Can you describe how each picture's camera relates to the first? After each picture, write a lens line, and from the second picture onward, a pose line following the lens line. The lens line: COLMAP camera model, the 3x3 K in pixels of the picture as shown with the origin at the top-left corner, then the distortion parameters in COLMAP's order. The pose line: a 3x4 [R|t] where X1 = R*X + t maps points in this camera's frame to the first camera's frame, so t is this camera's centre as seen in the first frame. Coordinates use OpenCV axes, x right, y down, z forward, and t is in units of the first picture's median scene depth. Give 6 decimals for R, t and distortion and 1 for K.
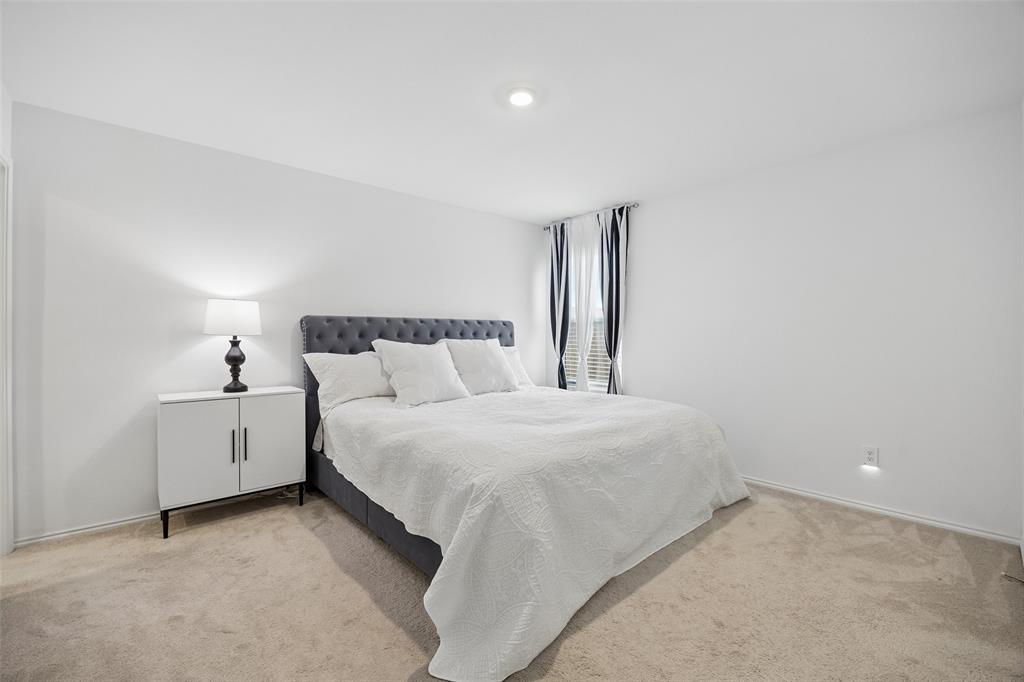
lens RADIAL K [[426.7, 0, 512.0], [0, 426.7, 341.0], [0, 0, 1]] dist [-0.044045, -0.000035]
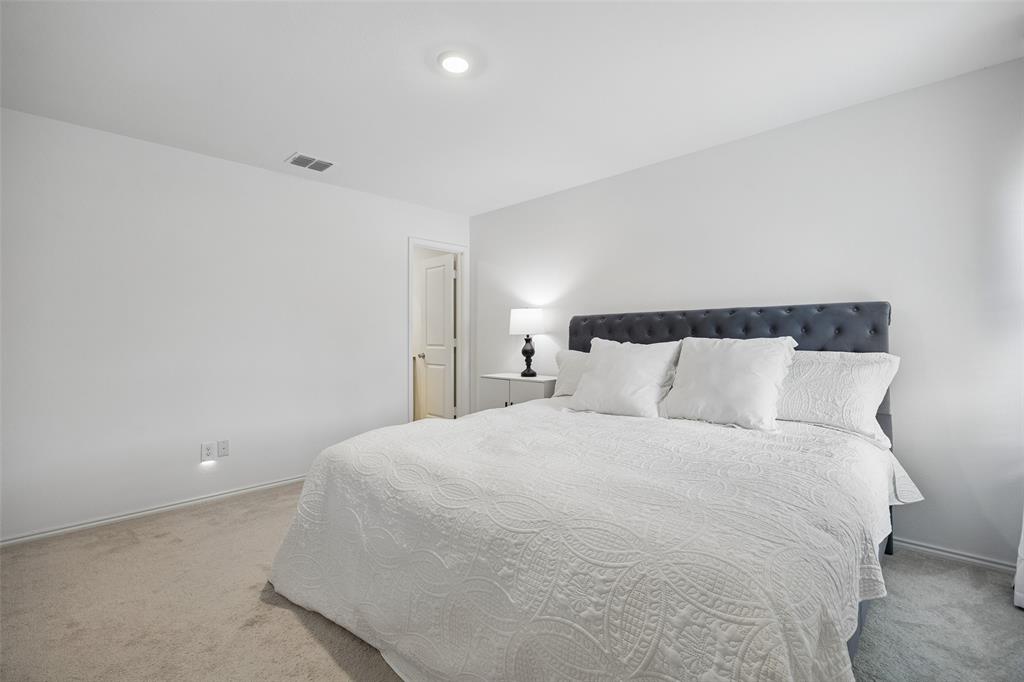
lens RADIAL K [[444.2, 0, 512.0], [0, 444.2, 341.0], [0, 0, 1]] dist [-0.000742, -0.000136]
pose [[0.077308, 0.014277, -0.996905, 0.738028], [0.001339, 0.999895, 0.014423, -0.013017], [0.997006, -0.002449, 0.077281, 0.818048]]
